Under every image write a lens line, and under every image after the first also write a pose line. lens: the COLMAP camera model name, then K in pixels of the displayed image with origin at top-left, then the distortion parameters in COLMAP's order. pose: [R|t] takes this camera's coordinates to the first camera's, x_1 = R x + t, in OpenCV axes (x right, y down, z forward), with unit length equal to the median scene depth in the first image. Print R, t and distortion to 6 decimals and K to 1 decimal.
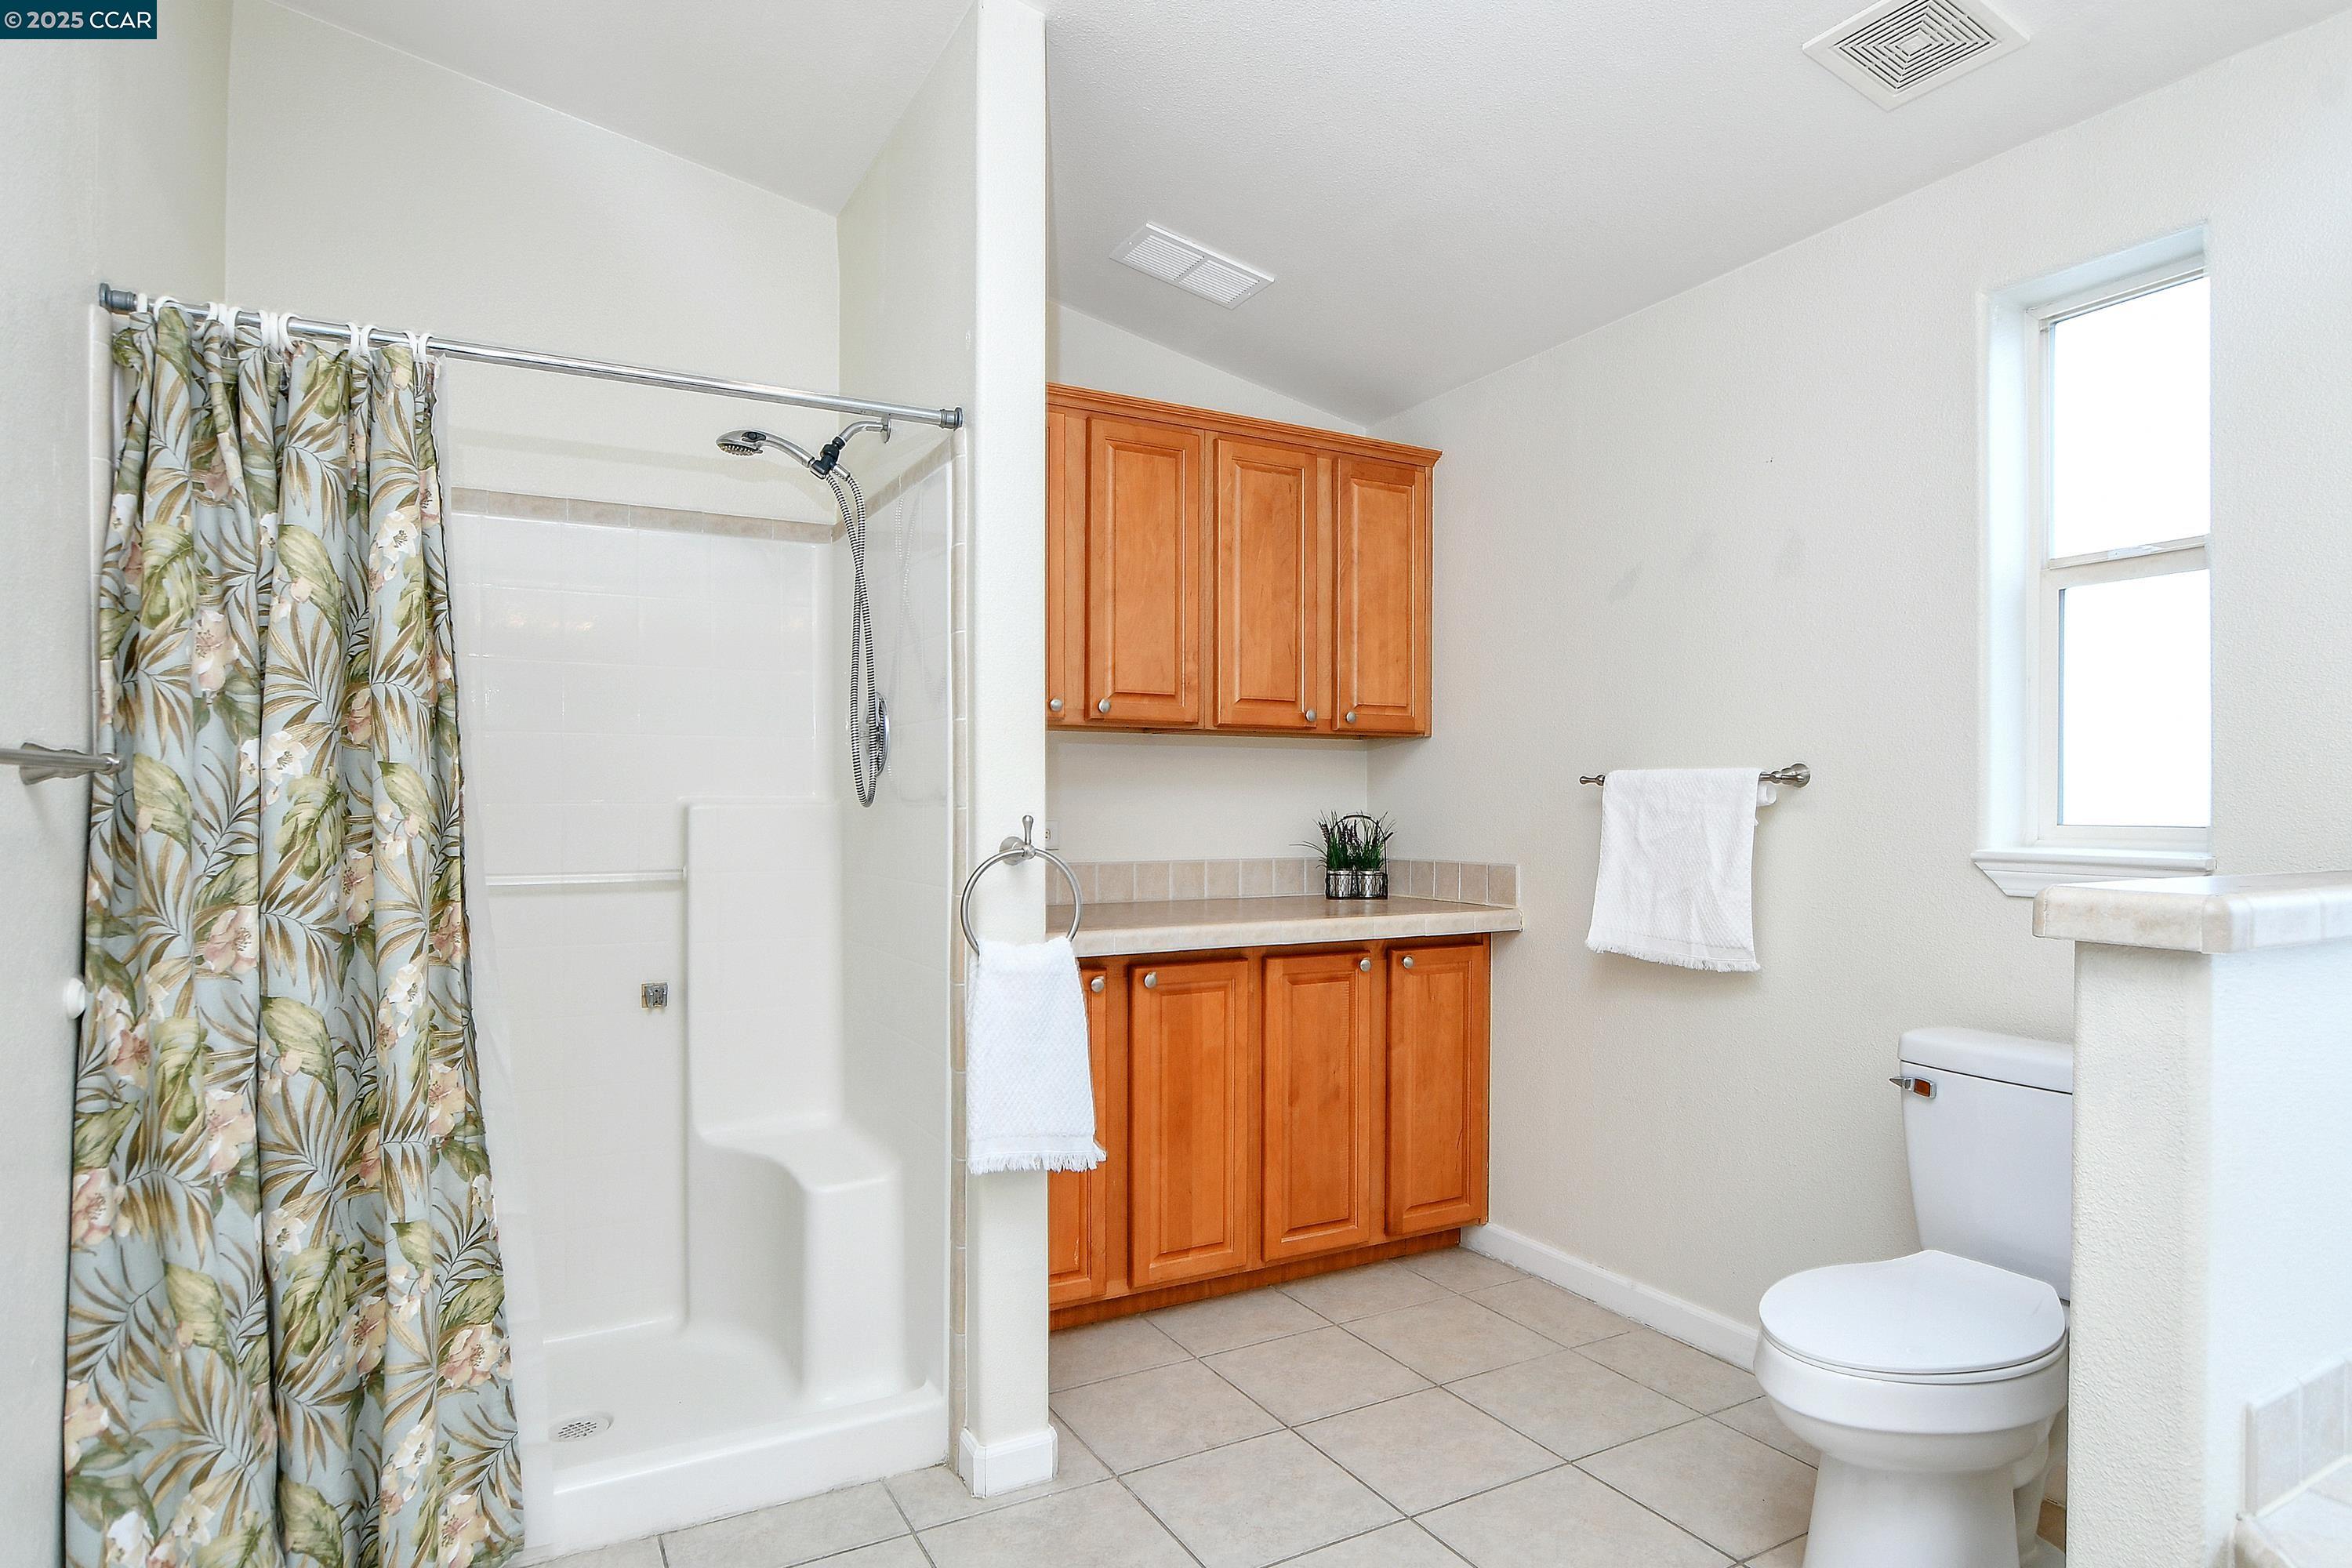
lens RADIAL K [[1307.9, 0, 1172.6], [0, 1307.9, 807.9], [0, 0, 1]] dist [-0.030207, 0.003813]
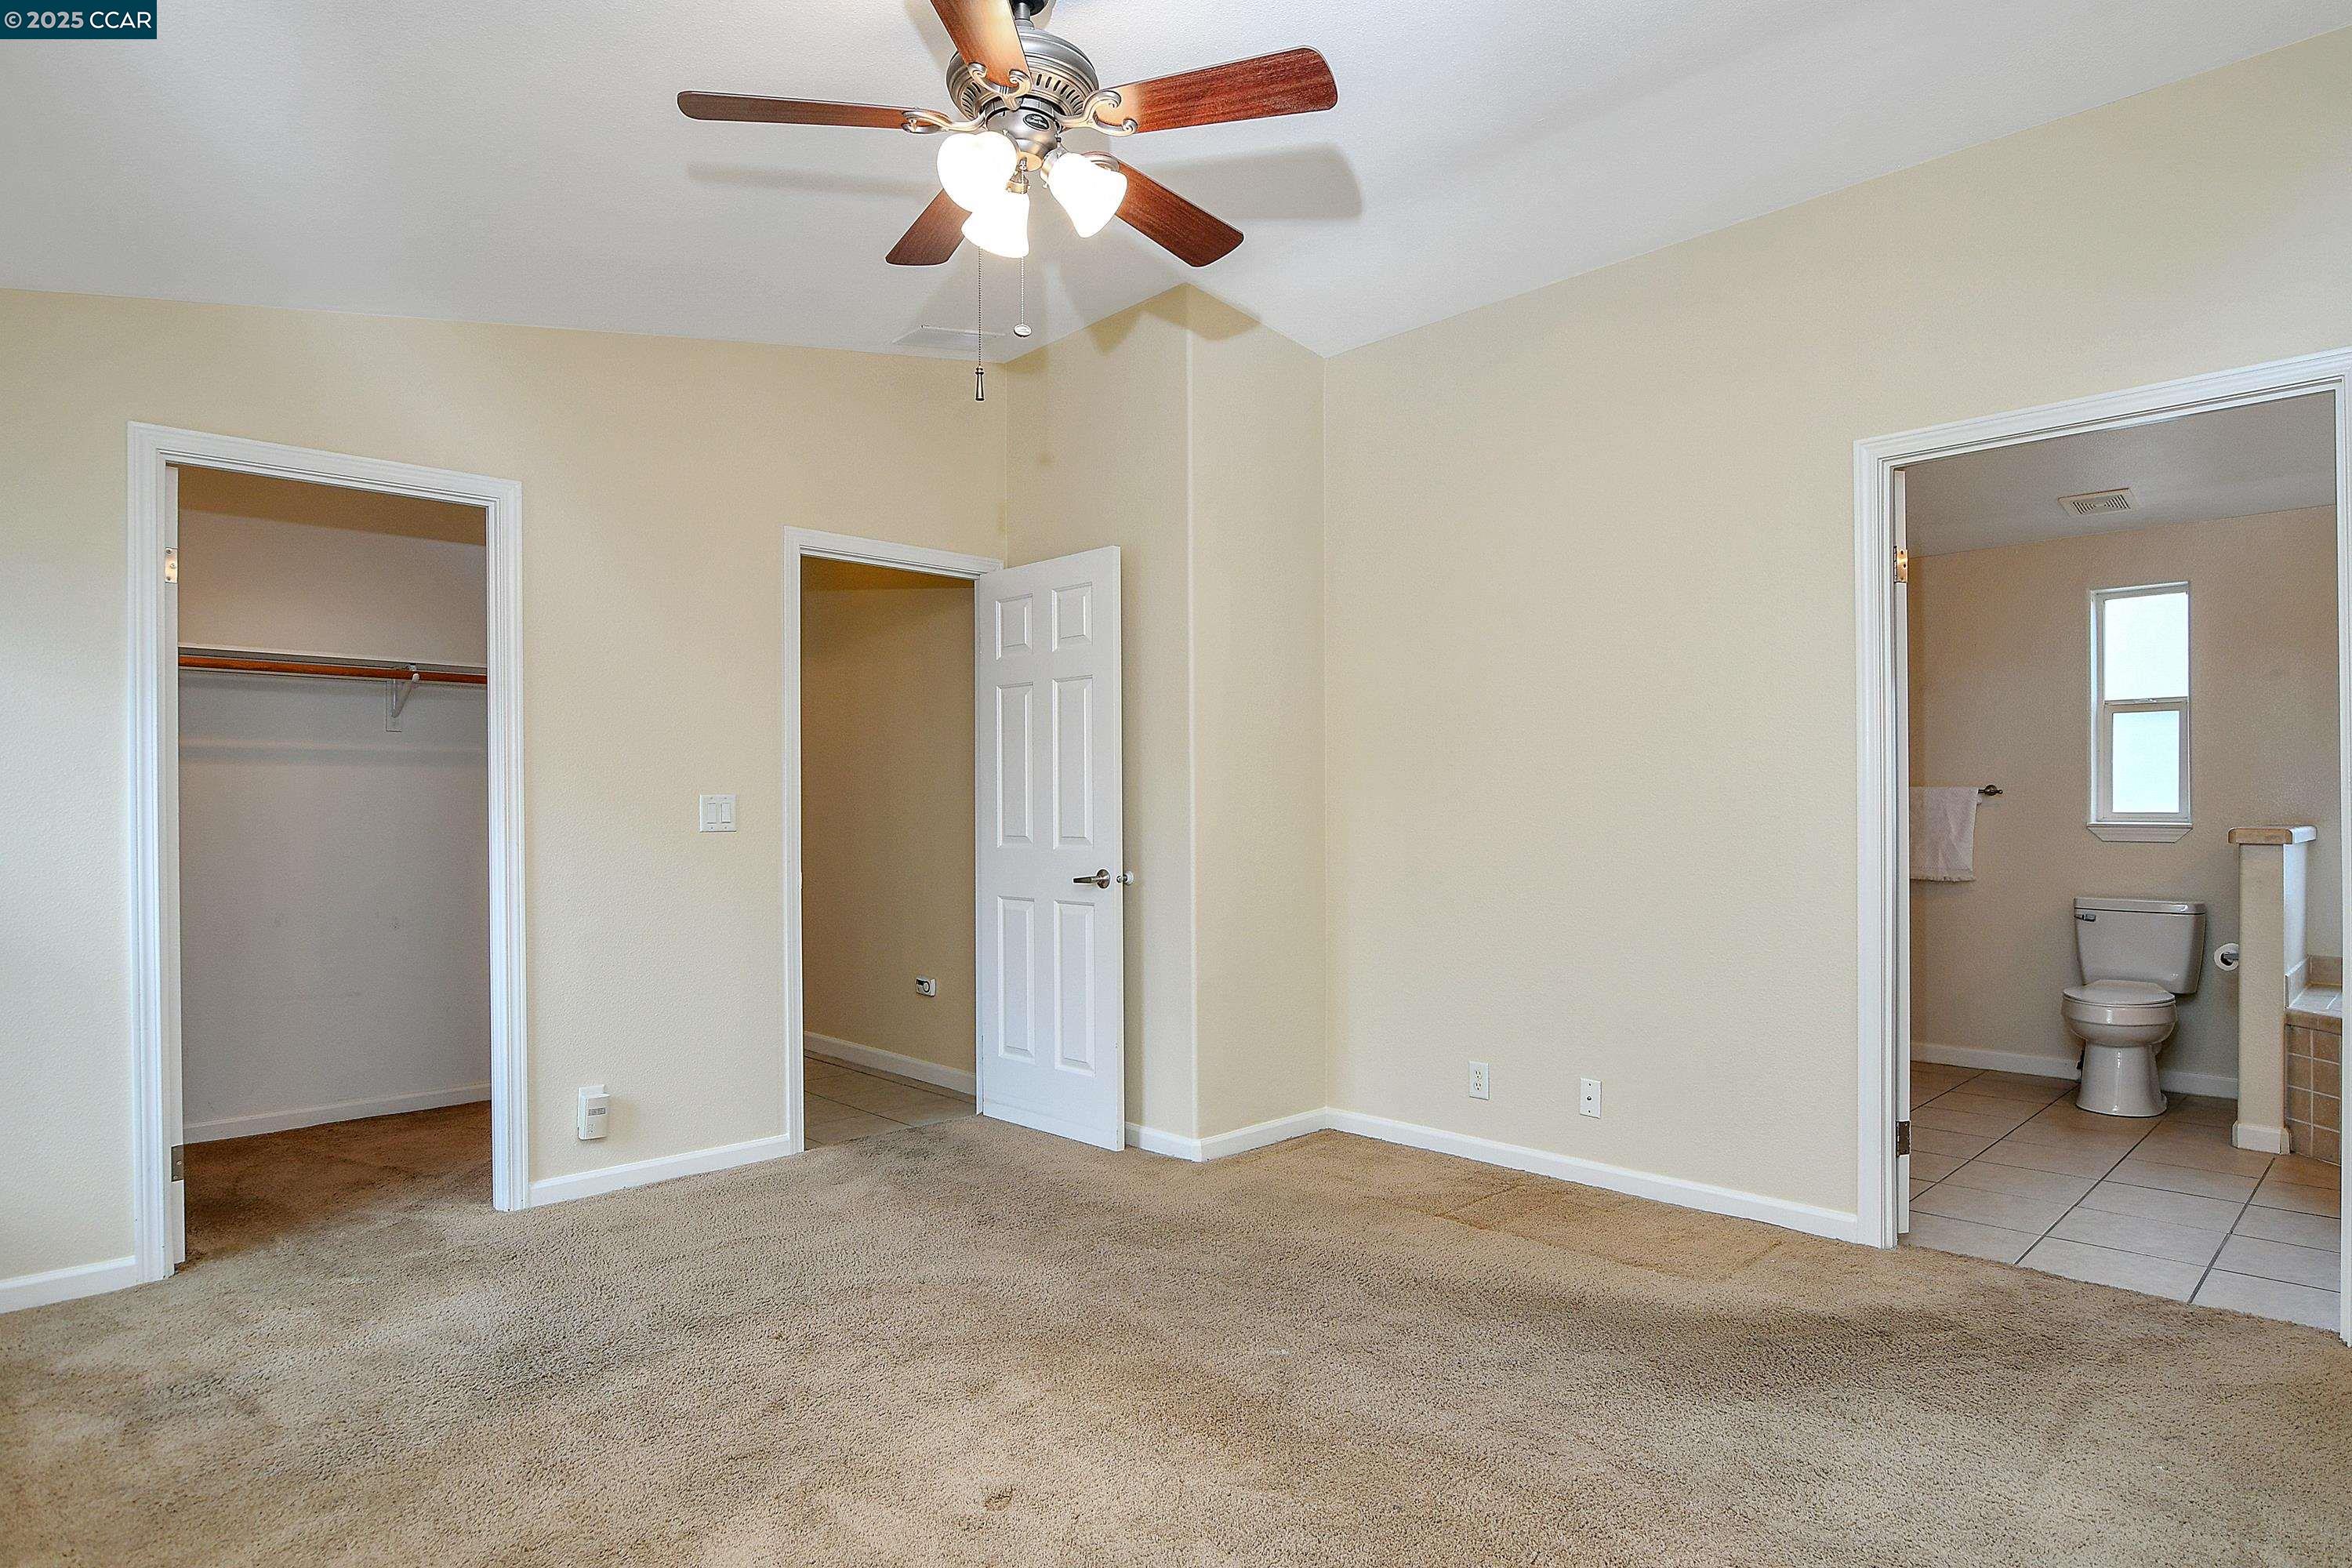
lens RADIAL K [[1307.9, 0, 1192.2], [0, 1307.9, 803.4], [0, 0, 1]] dist [-0.030207, 0.003813]
pose [[0.963525, -0.004134, 0.267585, -1.418066], [0.004074, 0.999991, 0.000782, -0.009609], [-0.267586, 0.000336, 0.963534, -0.755827]]
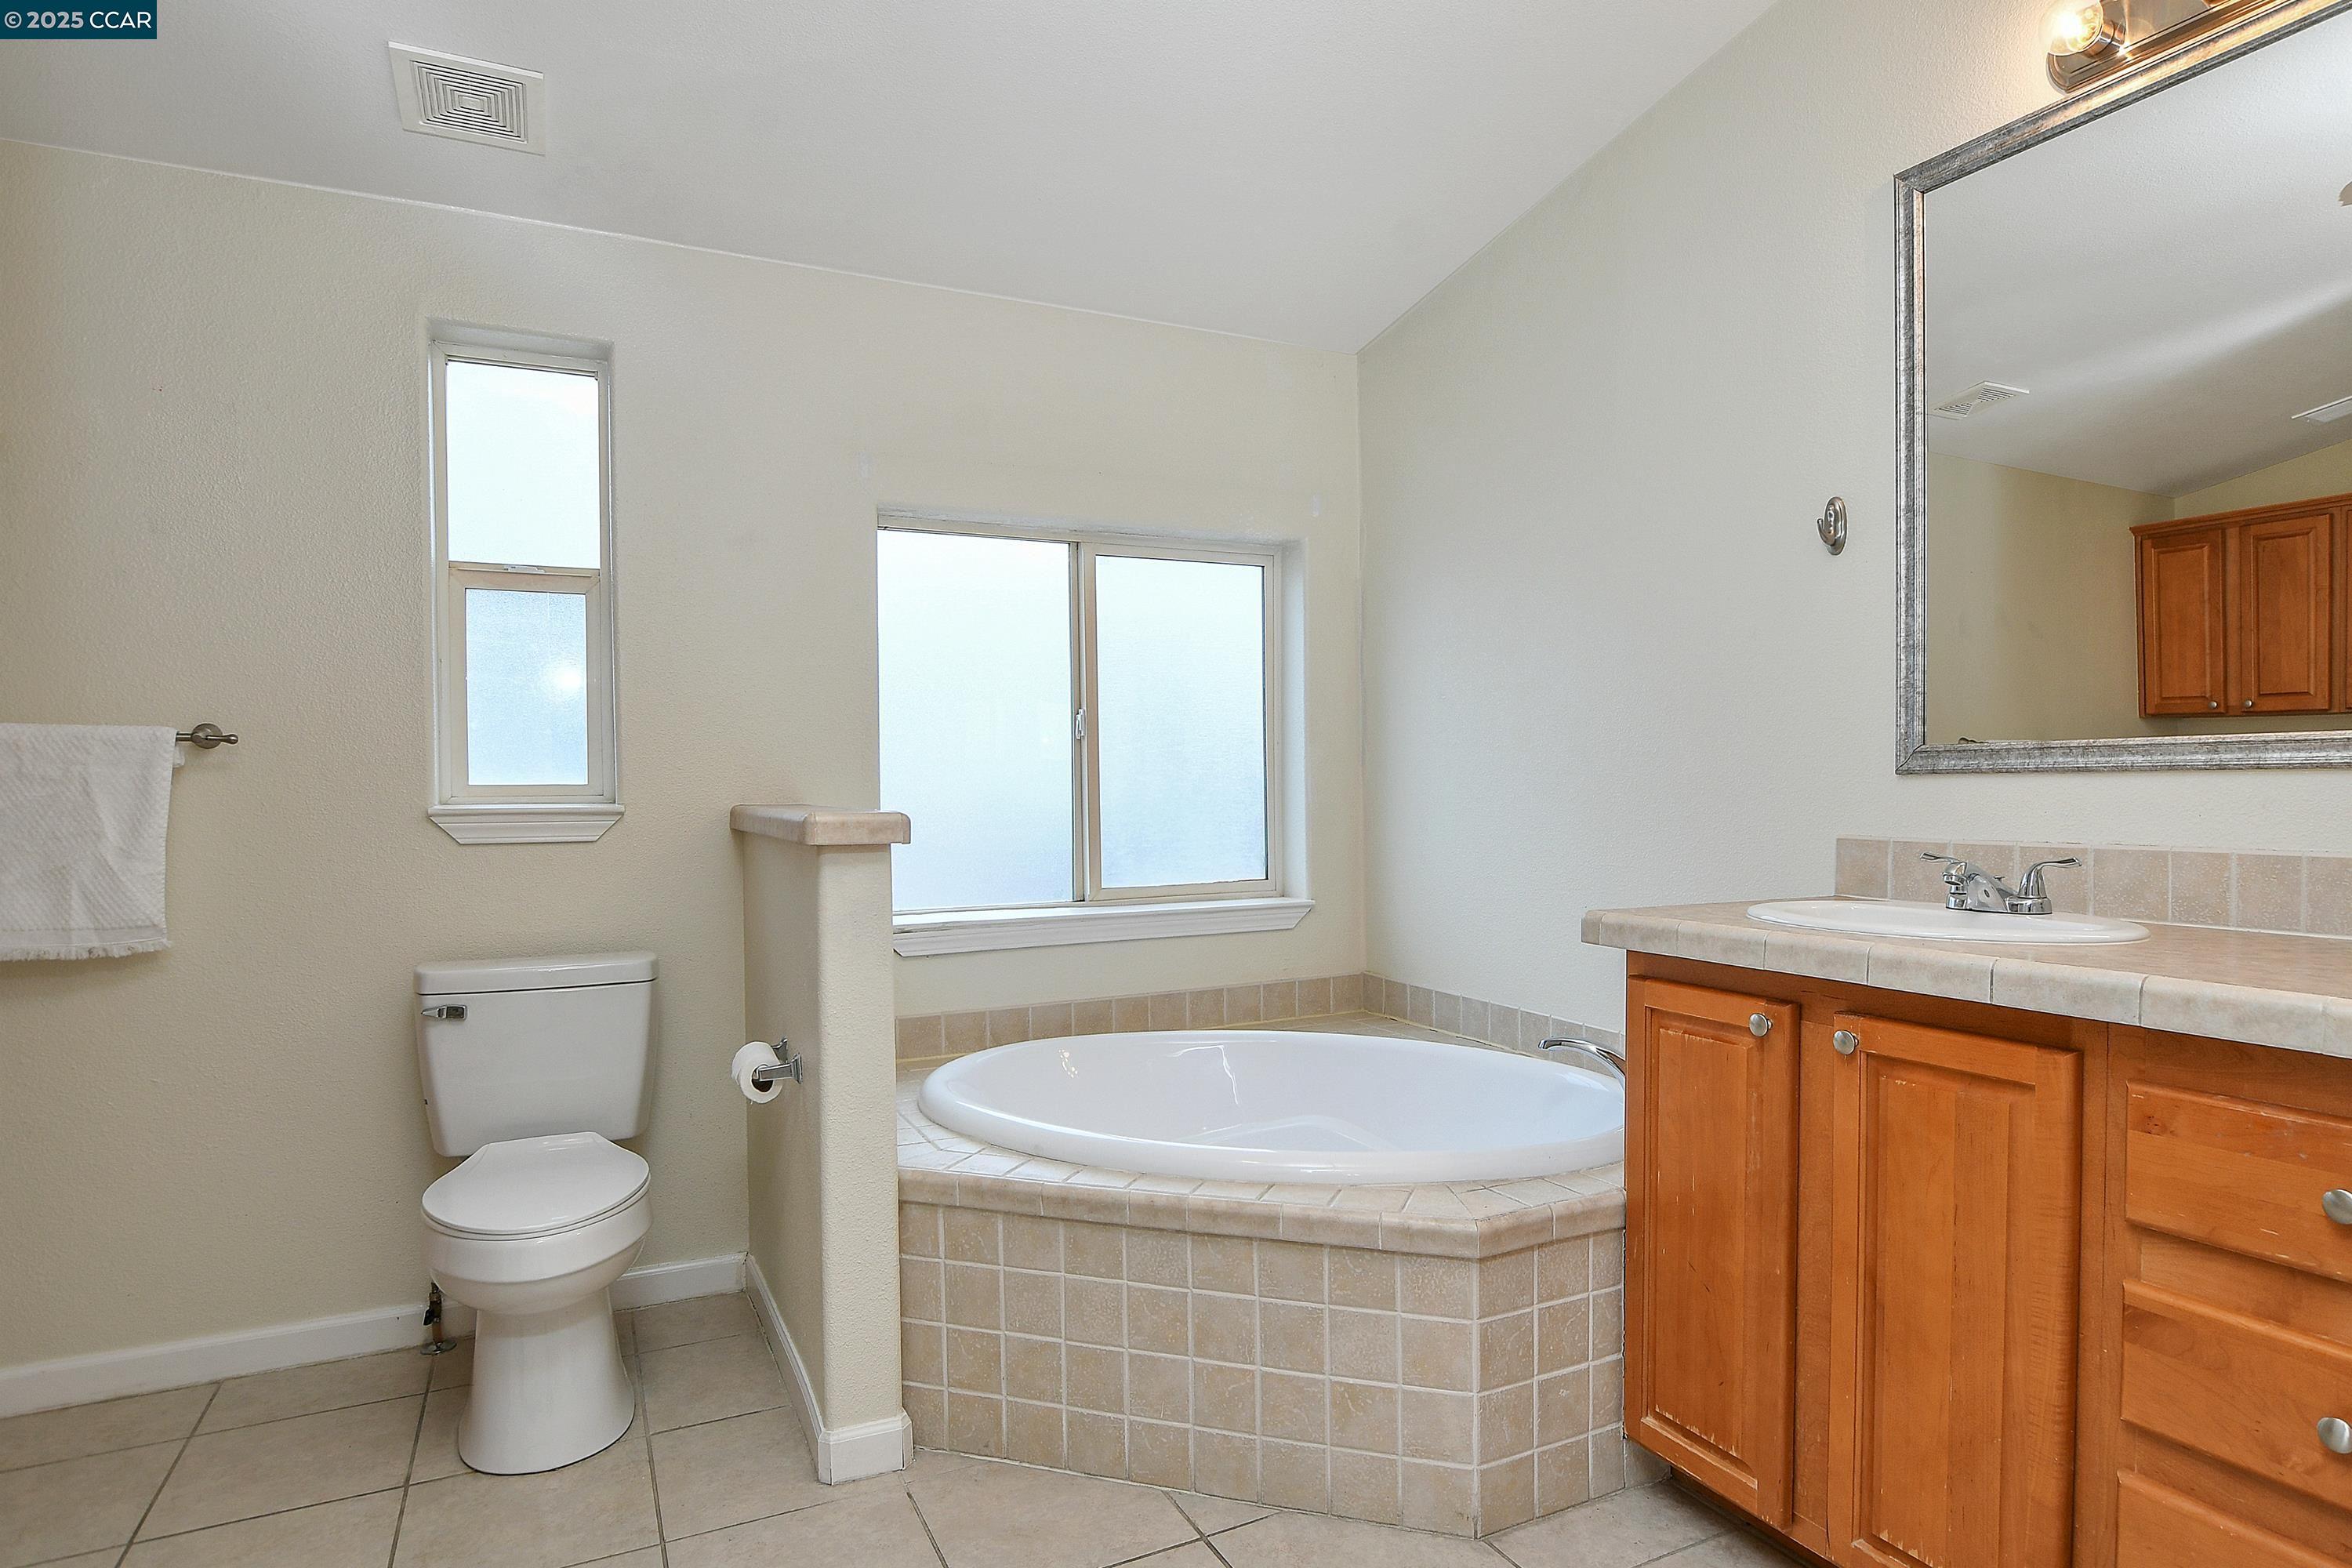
lens RADIAL K [[1307.9, 0, 1196.7], [0, 1307.9, 795.3], [0, 0, 1]] dist [-0.030207, 0.003813]
pose [[0.037857, -0.013962, 0.999186, -0.432341], [0.008979, 0.999867, 0.013631, 0.011578], [-0.999243, 0.008456, 0.037978, 0.242157]]
